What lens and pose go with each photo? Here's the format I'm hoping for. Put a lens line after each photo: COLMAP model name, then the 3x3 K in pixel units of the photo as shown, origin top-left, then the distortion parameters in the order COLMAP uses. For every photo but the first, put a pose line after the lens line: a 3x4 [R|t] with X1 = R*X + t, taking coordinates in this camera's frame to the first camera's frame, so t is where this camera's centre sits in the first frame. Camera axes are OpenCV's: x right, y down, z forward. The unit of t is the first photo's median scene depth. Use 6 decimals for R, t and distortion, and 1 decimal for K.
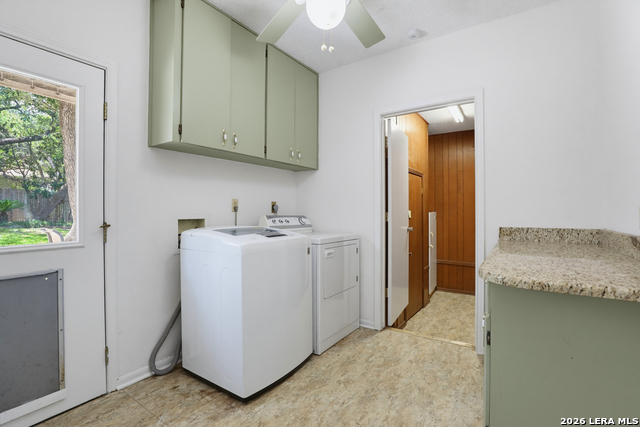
lens RADIAL K [[292.8, 0, 320.2], [0, 292.8, 213.3], [0, 0, 1]] dist [-0.027034, 0.000424]
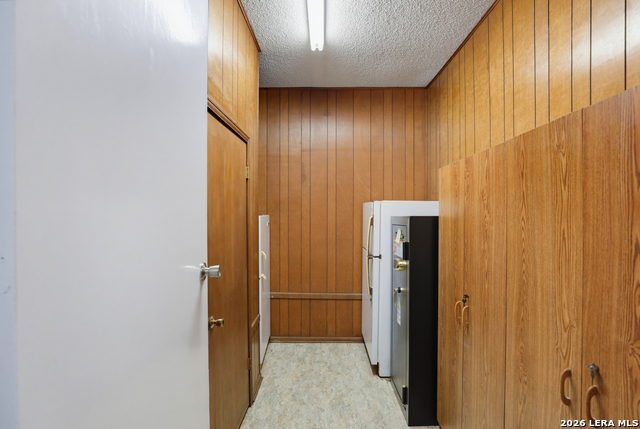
lens RADIAL K [[292.8, 0, 321.2], [0, 292.8, 215.2], [0, 0, 1]] dist [-0.027034, 0.000424]
pose [[0.832373, -0.002648, 0.554210, 0.155593], [0.003222, 0.999995, -0.000062, -0.004169], [-0.554207, 0.001837, 0.832377, 0.449270]]
